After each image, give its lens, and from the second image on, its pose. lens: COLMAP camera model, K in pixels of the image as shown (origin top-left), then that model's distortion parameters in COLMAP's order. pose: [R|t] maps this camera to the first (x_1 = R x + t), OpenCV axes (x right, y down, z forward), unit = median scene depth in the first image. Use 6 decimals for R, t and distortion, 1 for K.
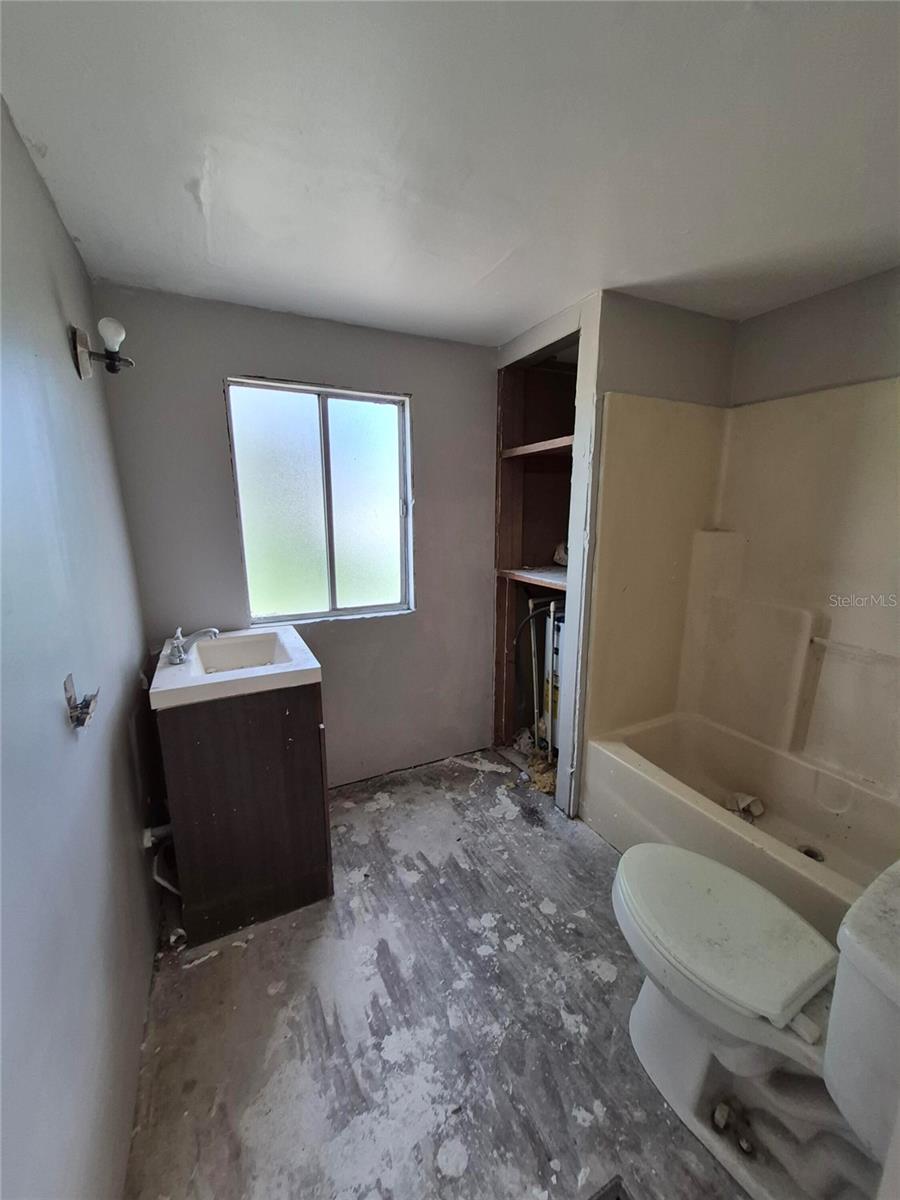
lens RADIAL K [[470.6, 0, 456.2], [0, 470.6, 604.1], [0, 0, 1]] dist [-0.000262, 0.000780]
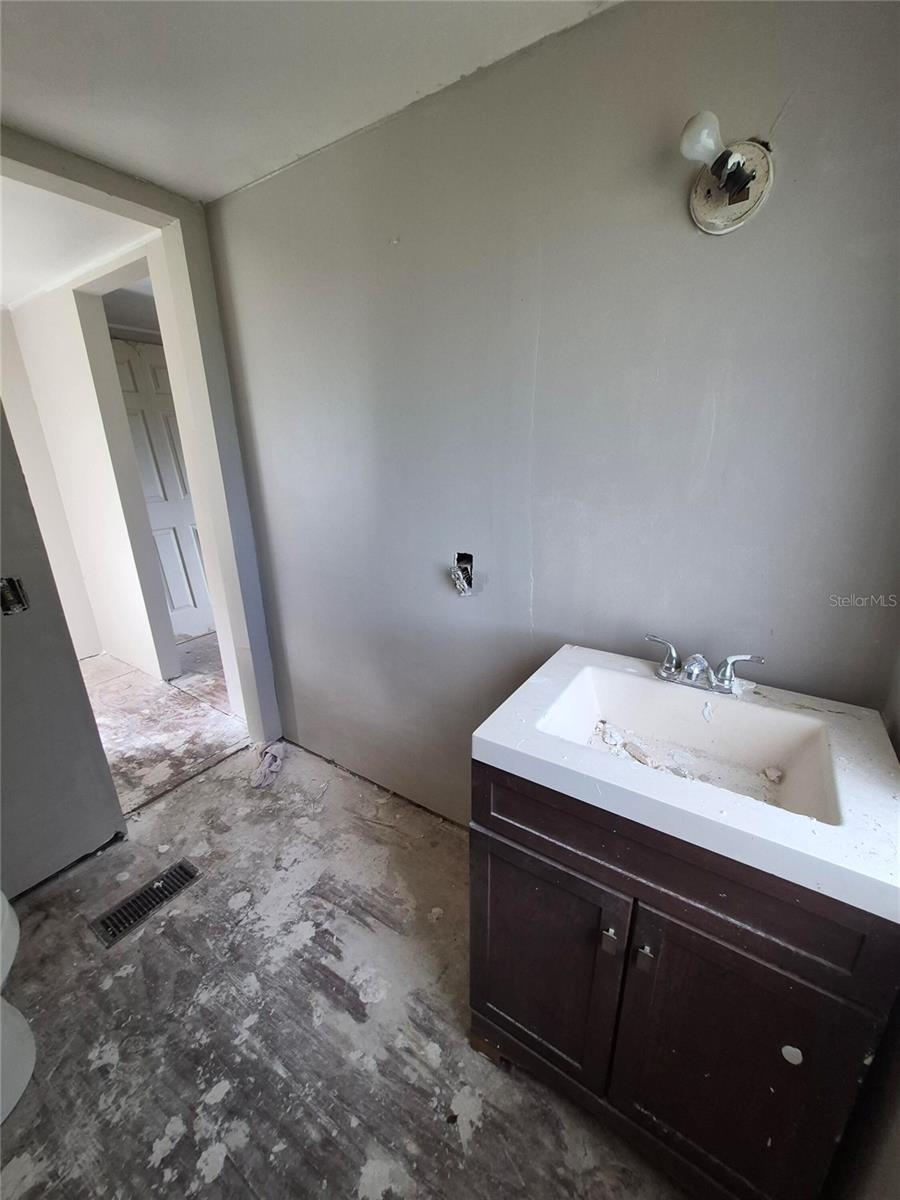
lens RADIAL K [[470.6, 0, 456.2], [0, 470.6, 604.1], [0, 0, 1]] dist [-0.000262, 0.000780]
pose [[-0.866749, 0.169788, -0.468954, -0.047051], [-0.086896, 0.874478, 0.477218, -0.303535], [0.491116, 0.454379, -0.743199, 1.508939]]
